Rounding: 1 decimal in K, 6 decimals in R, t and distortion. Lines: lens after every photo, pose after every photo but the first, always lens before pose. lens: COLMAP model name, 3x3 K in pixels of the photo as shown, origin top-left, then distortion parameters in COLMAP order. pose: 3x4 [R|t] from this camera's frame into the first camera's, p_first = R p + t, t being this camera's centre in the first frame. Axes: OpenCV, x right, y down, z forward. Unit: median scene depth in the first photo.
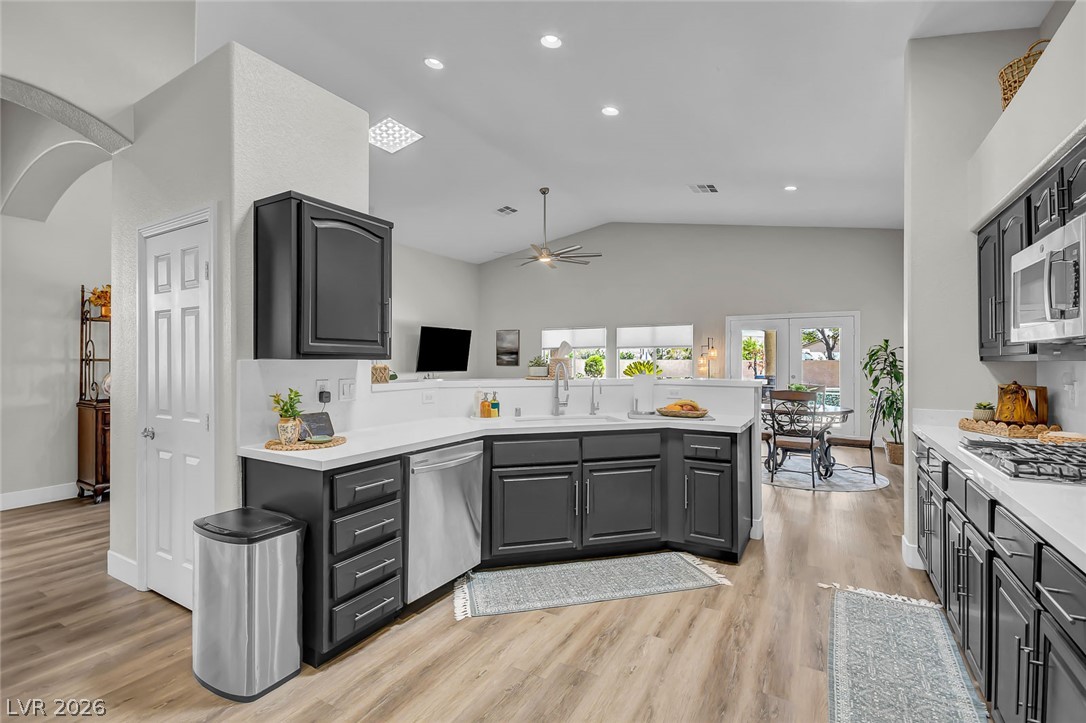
lens RADIAL K [[500.4, 0, 535.3], [0, 500.4, 357.3], [0, 0, 1]] dist [-0.004086, -0.001273]
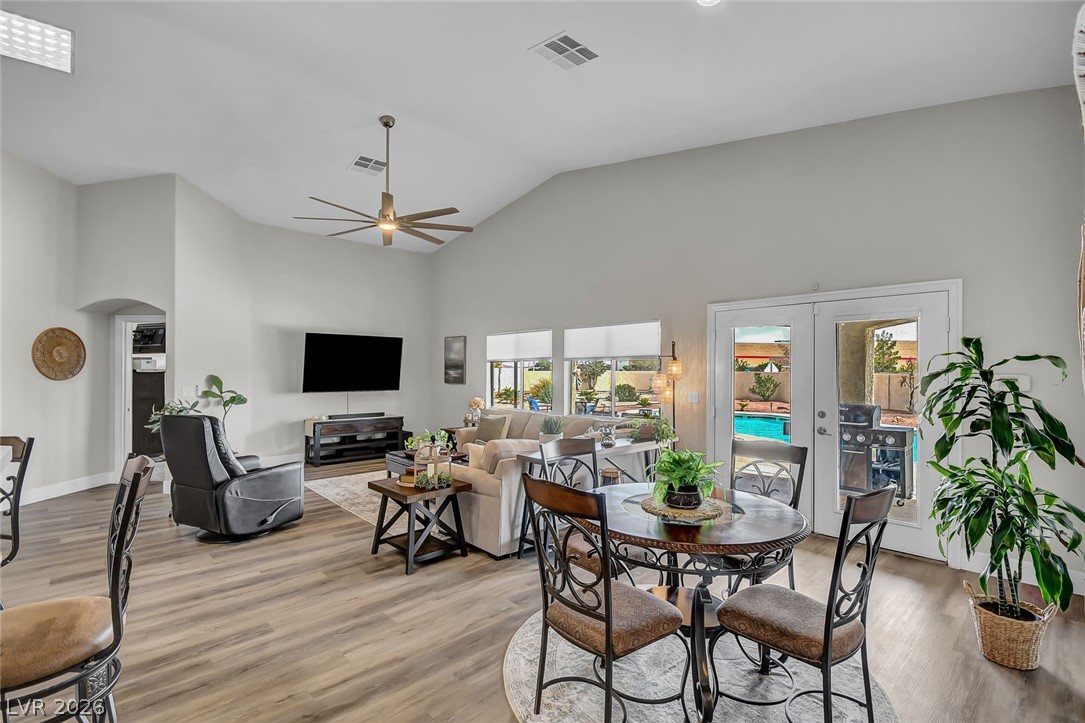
lens RADIAL K [[499.9, 0, 542.9], [0, 499.9, 367.2], [0, 0, 1]] dist [-0.004086, -0.001273]
pose [[0.954419, -0.001444, -0.298465, 0.325677], [0.001611, 0.999999, 0.000314, -0.008802], [0.298464, -0.000781, 0.954420, 0.347955]]
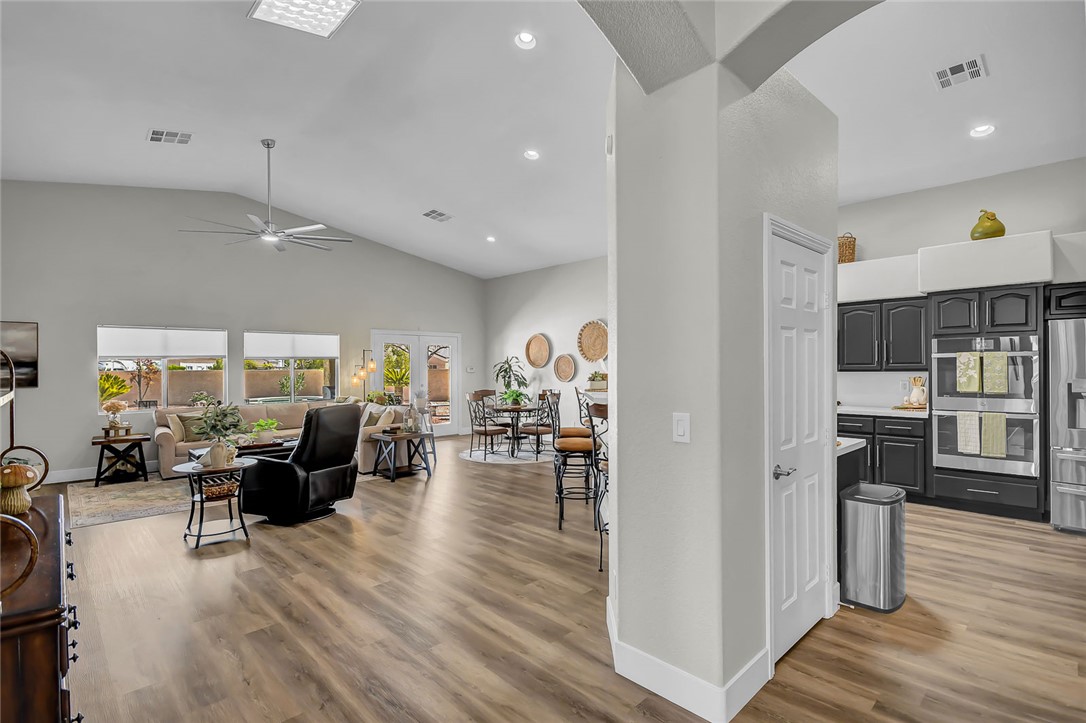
lens RADIAL K [[511.2, 0, 551.0], [0, 511.2, 366.2], [0, 0, 1]] dist [0.002995, -0.000080]
pose [[0.269248, -0.001256, 0.963070, -0.465075], [0.006041, 0.999982, -0.000385, -0.002754], [-0.963052, 0.005922, 0.269251, 0.314243]]
